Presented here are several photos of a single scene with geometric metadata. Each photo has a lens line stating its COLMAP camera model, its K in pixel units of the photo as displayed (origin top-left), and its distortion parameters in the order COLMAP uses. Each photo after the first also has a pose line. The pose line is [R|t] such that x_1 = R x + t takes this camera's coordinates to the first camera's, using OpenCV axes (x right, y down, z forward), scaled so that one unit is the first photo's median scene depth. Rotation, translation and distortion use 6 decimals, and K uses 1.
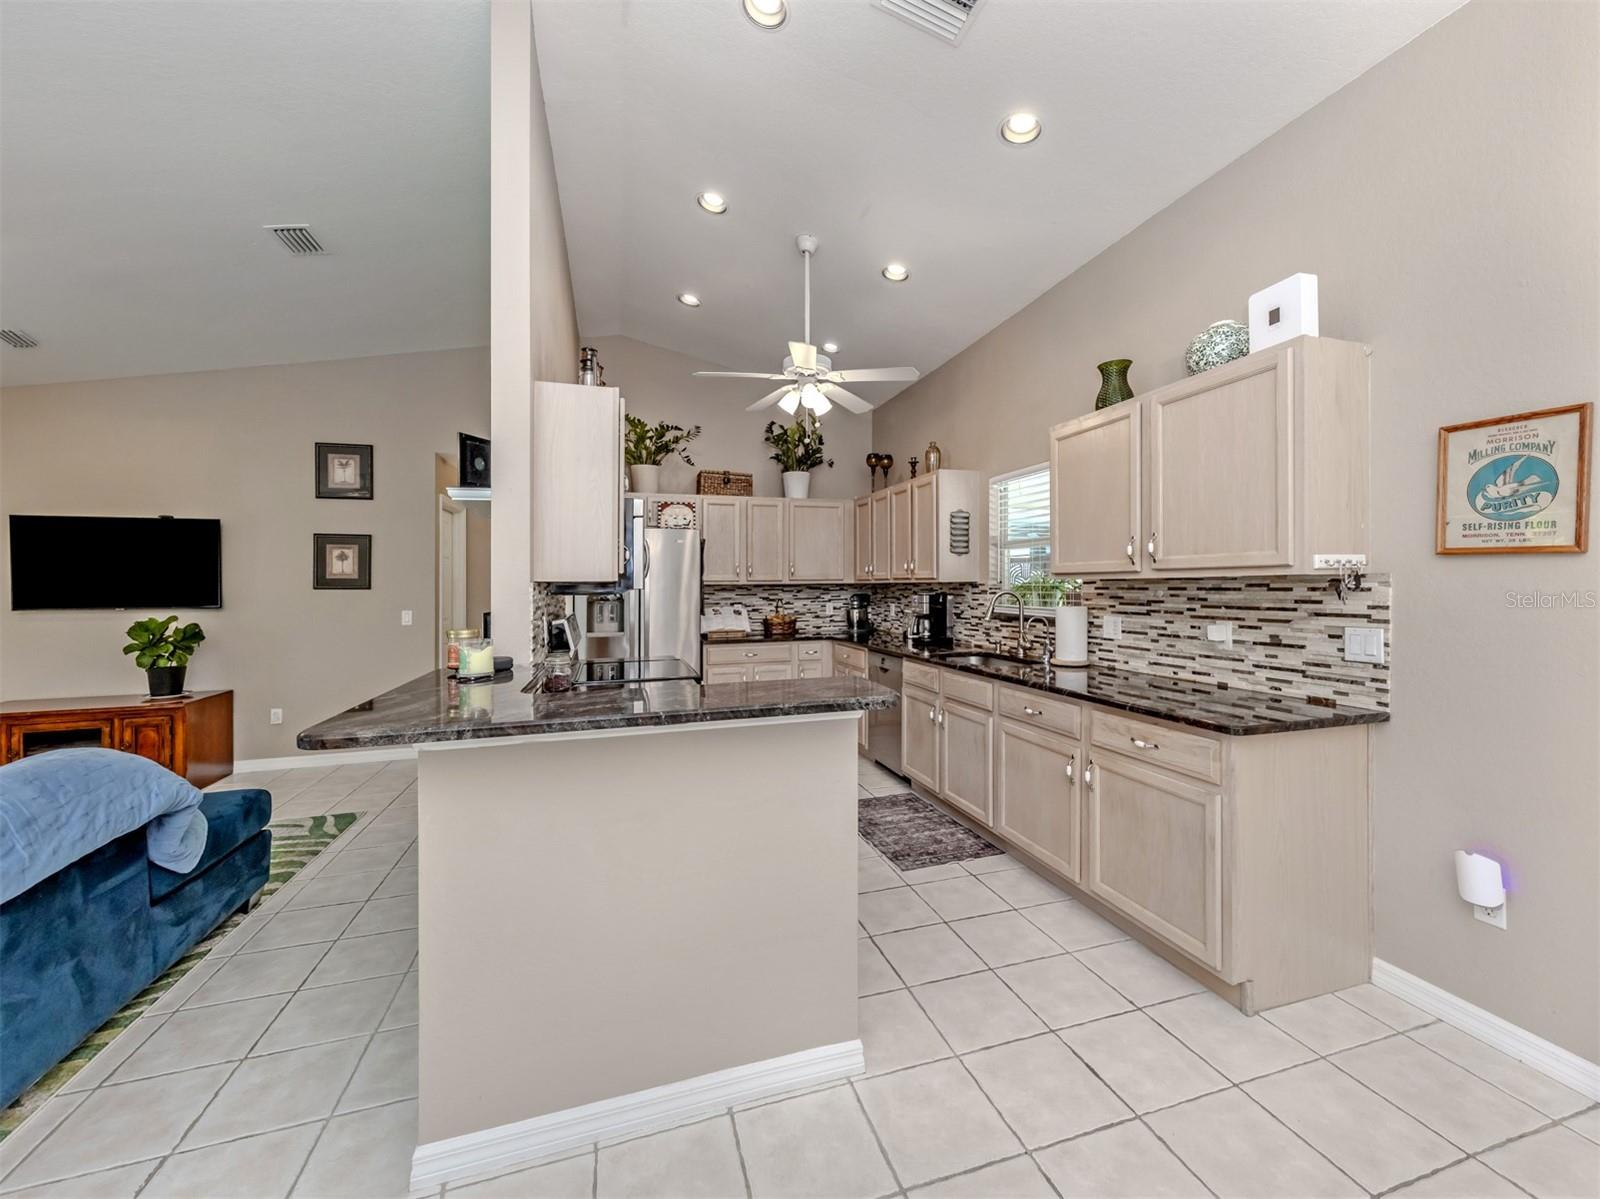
lens RADIAL K [[640.2, 0, 806.6], [0, 640.2, 582.4], [0, 0, 1]] dist [0.013408, -0.000020]
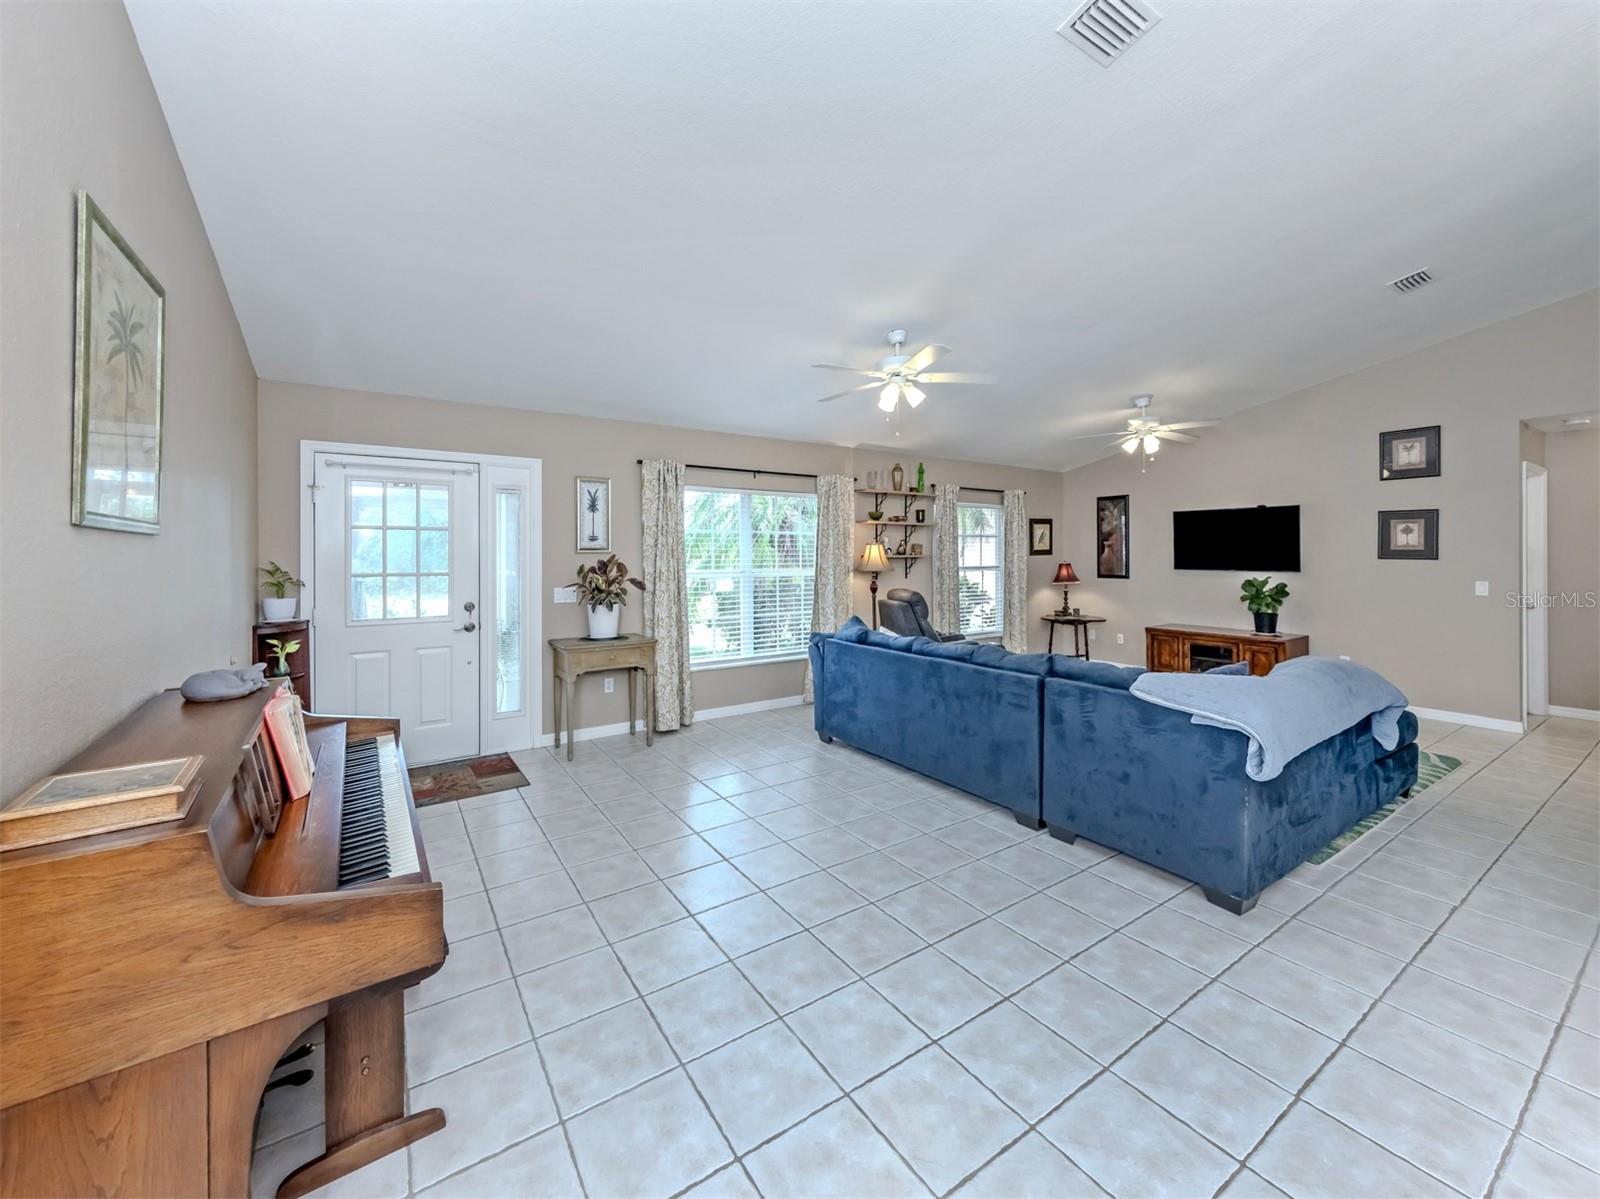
lens RADIAL K [[620.2, 0, 789.3], [0, 620.2, 550.8], [0, 0, 1]] dist [0.011272, -0.000223]
pose [[0.275250, 0.004504, -0.961362, 0.036966], [0.005346, 0.999966, 0.006216, -0.019753], [0.961358, -0.006850, 0.275217, -0.390618]]
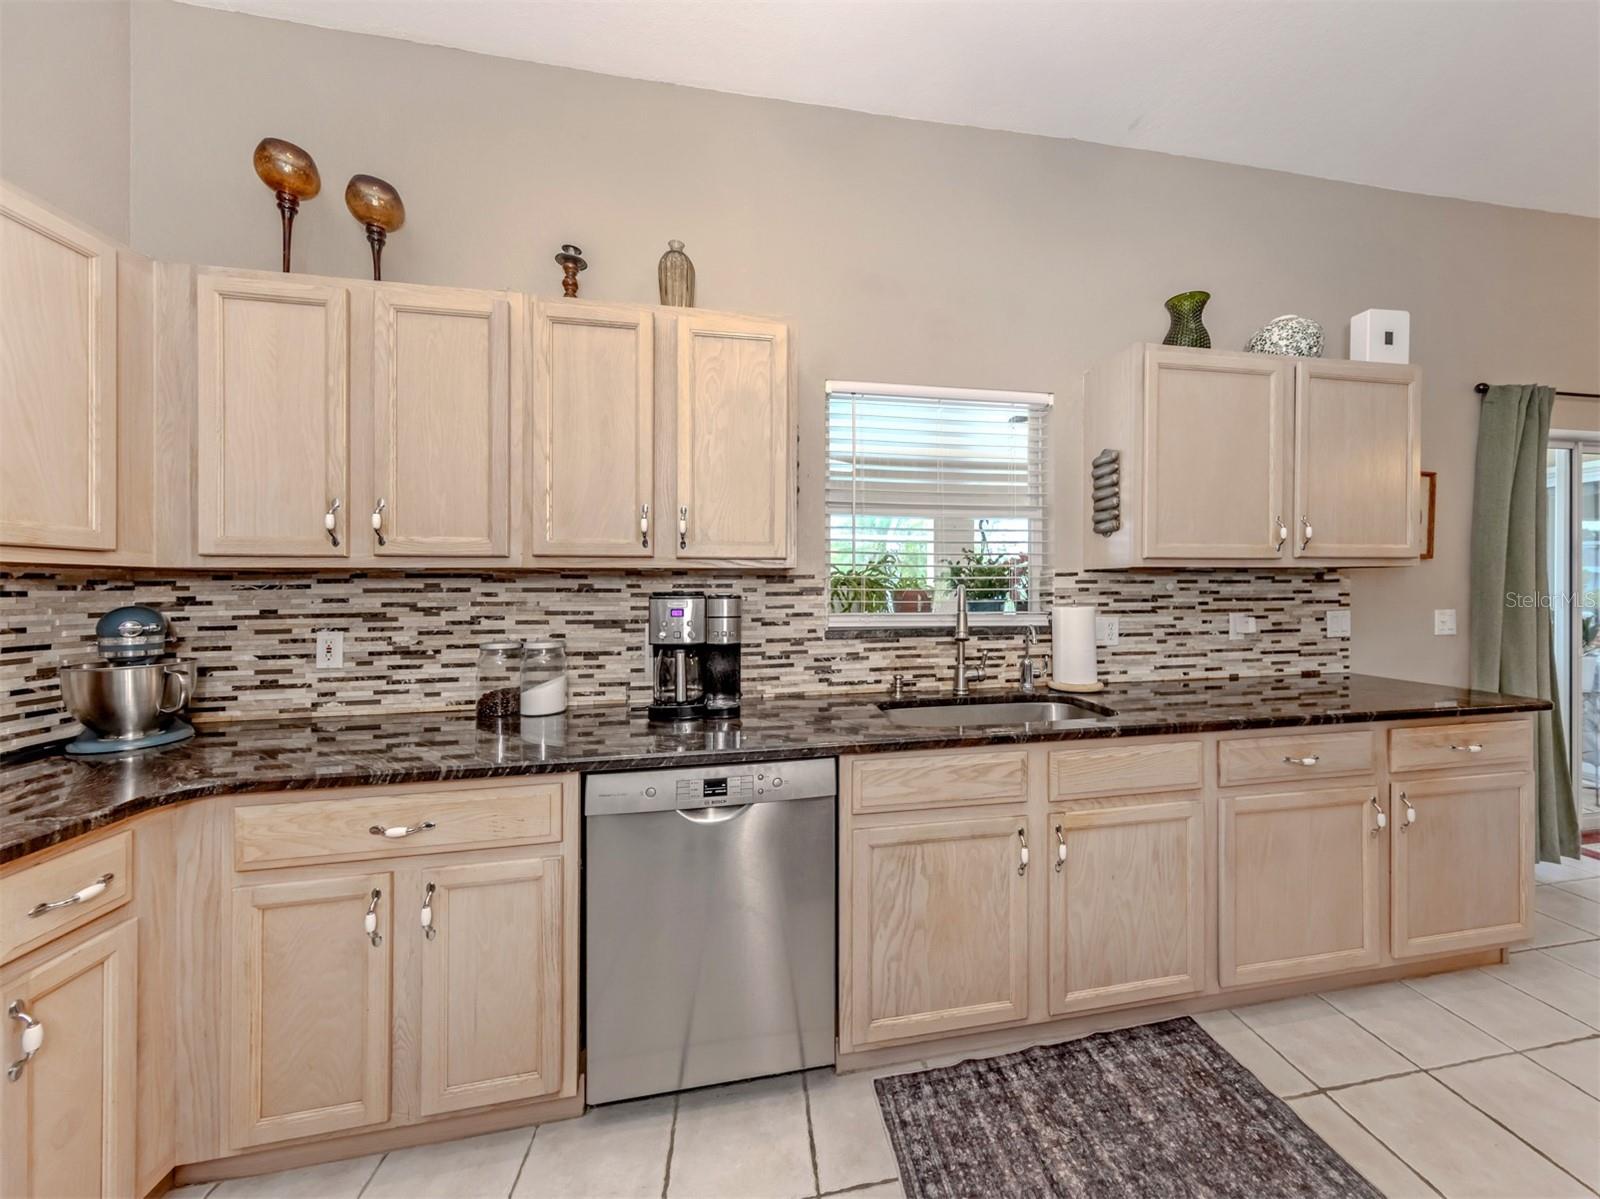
lens RADIAL K [[594.0, 0, 773.4], [0, 594.0, 595.8], [0, 0, 1]] dist [0.009628, -0.000161]
pose [[0.092921, 0.002867, 0.995669, -0.219655], [0.001780, 0.999994, -0.003045, 0.021413], [-0.995672, 0.002056, 0.092915, 1.013694]]
